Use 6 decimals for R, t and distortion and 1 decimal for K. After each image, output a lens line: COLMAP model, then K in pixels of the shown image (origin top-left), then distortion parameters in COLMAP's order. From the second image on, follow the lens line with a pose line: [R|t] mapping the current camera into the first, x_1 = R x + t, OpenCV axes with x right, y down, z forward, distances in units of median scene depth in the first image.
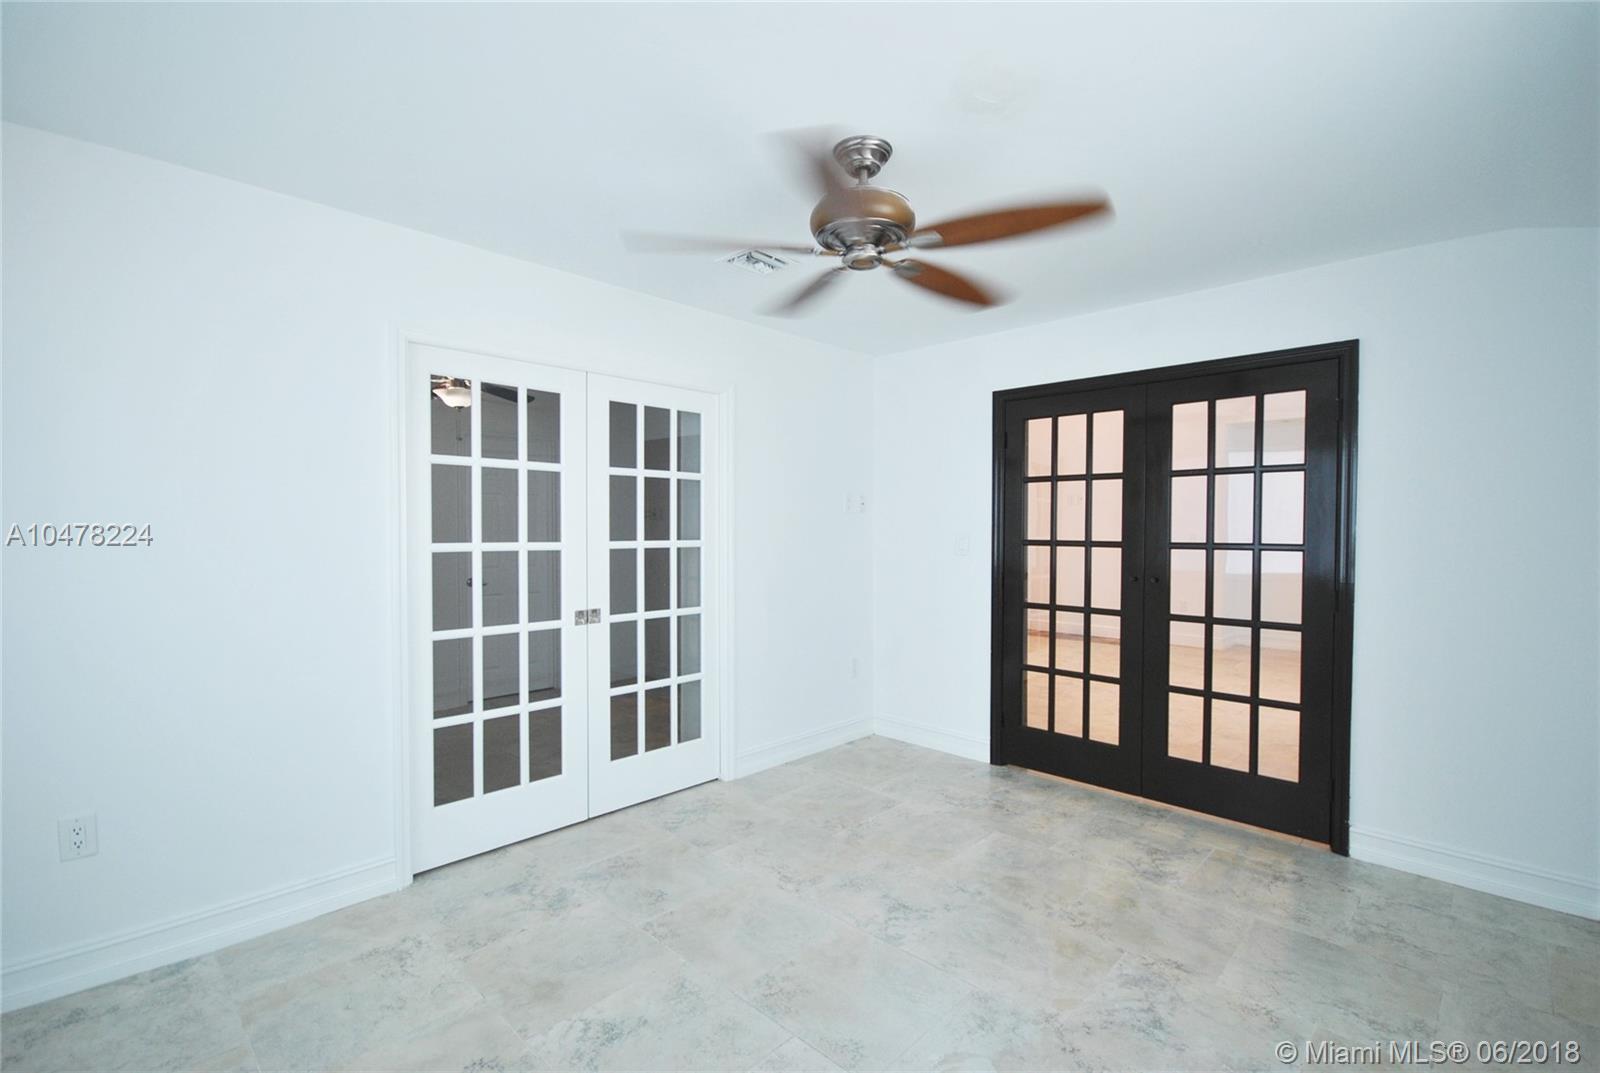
lens RADIAL K [[720.7, 0, 802.5], [0, 720.7, 536.8], [0, 0, 1]] dist [-0.001910, -0.003310]
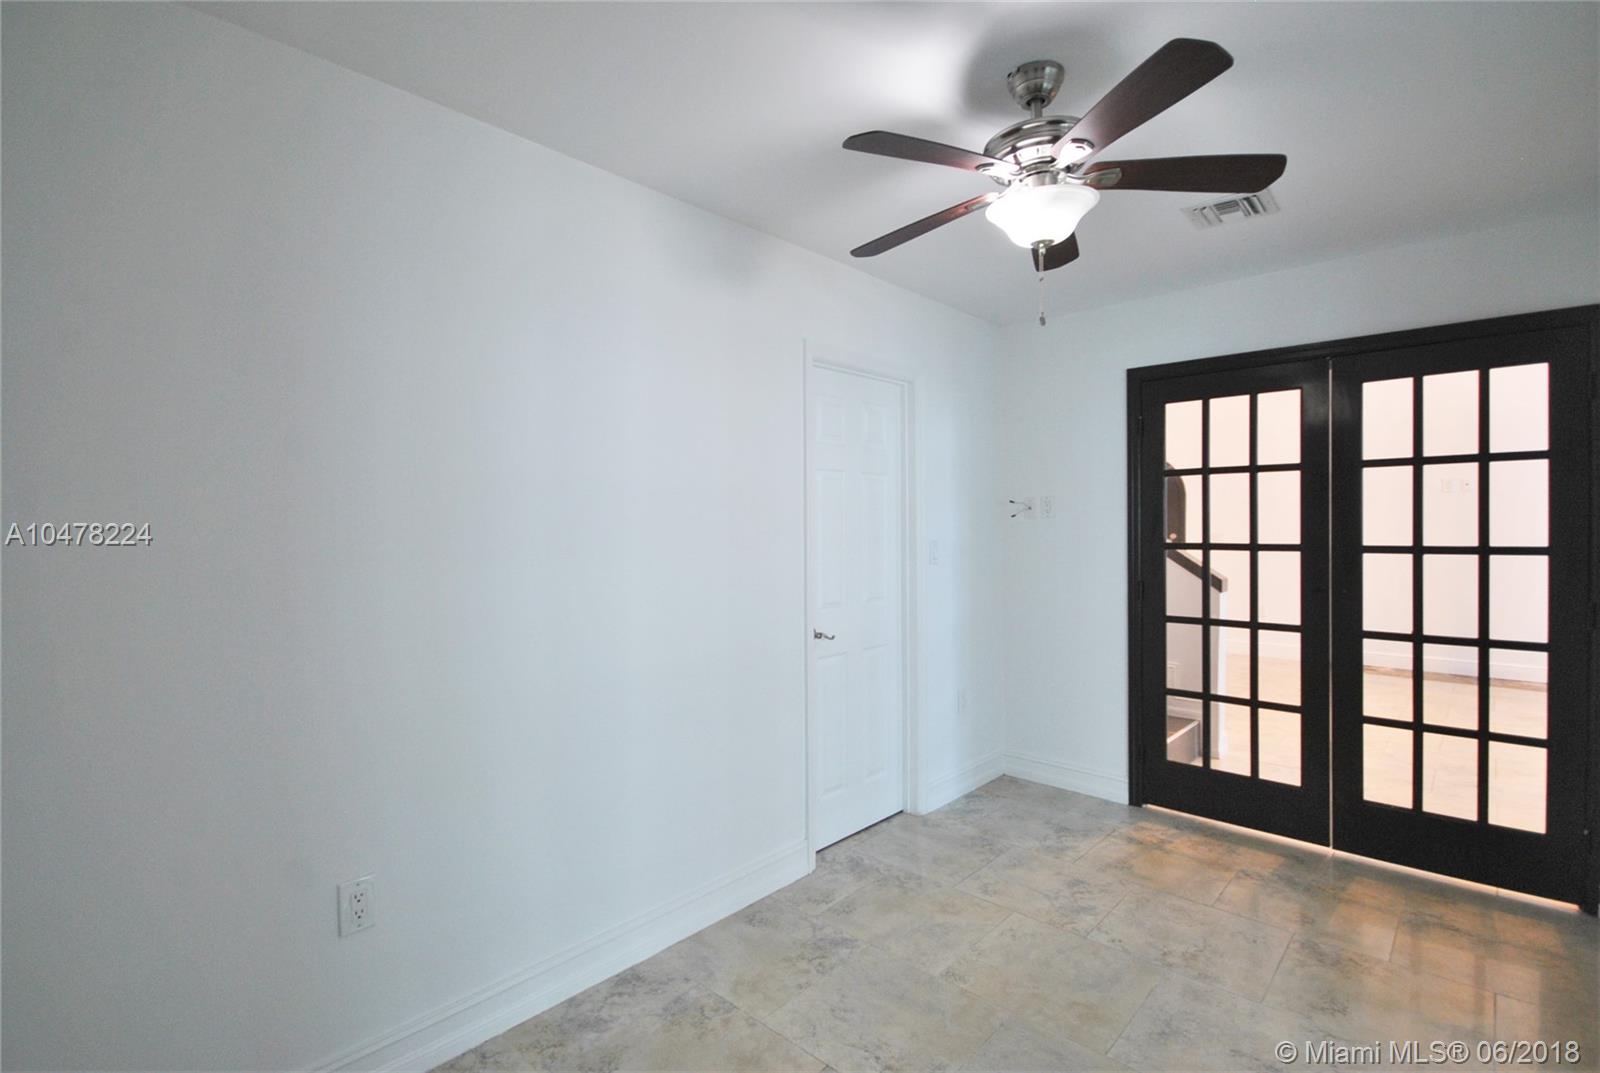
lens RADIAL K [[734.9, 0, 799.0], [0, 734.9, 524.8], [0, 0, 1]] dist [-0.013107, -0.000503]
pose [[0.999962, -0.001779, 0.008534, -0.155783], [0.001932, 0.999837, -0.017930, -0.002070], [-0.008501, 0.017946, 0.999803, 0.149972]]
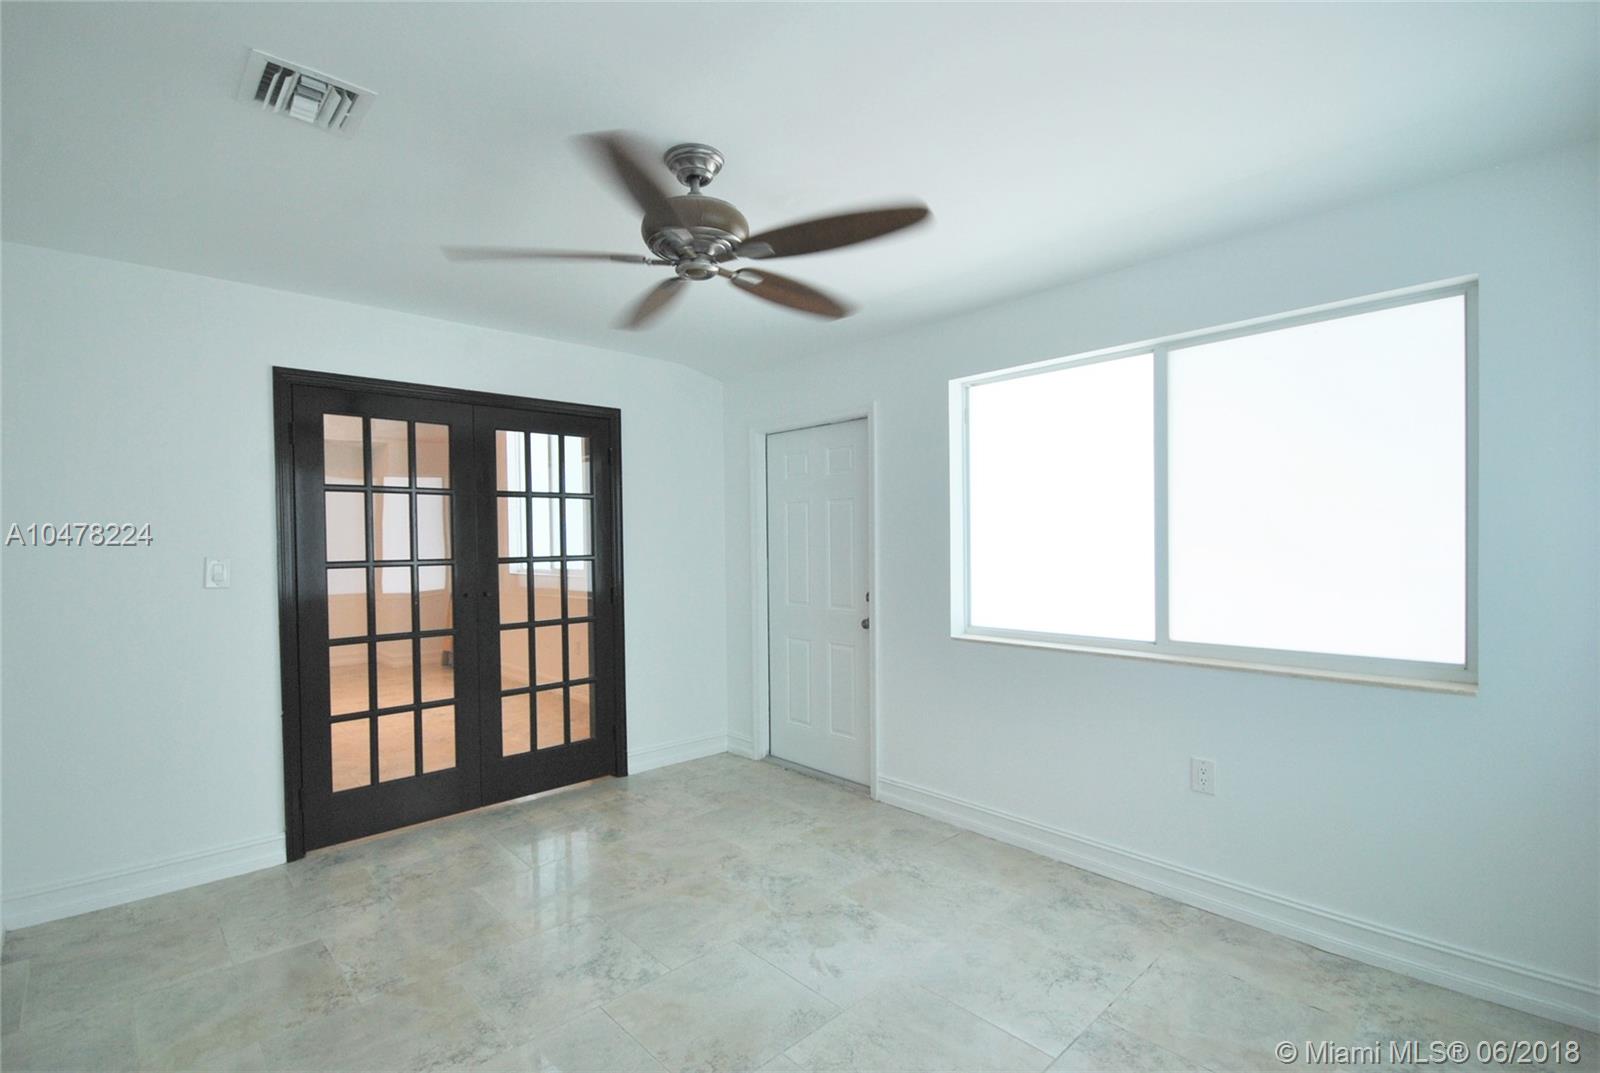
lens RADIAL K [[720.7, 0, 808.3], [0, 720.7, 546.1], [0, 0, 1]] dist [-0.001910, -0.003310]
pose [[0.043245, -0.013430, 0.998974, -0.526988], [0.024894, 0.999614, 0.012361, -0.011418], [-0.998754, 0.024334, 0.043563, 0.476124]]
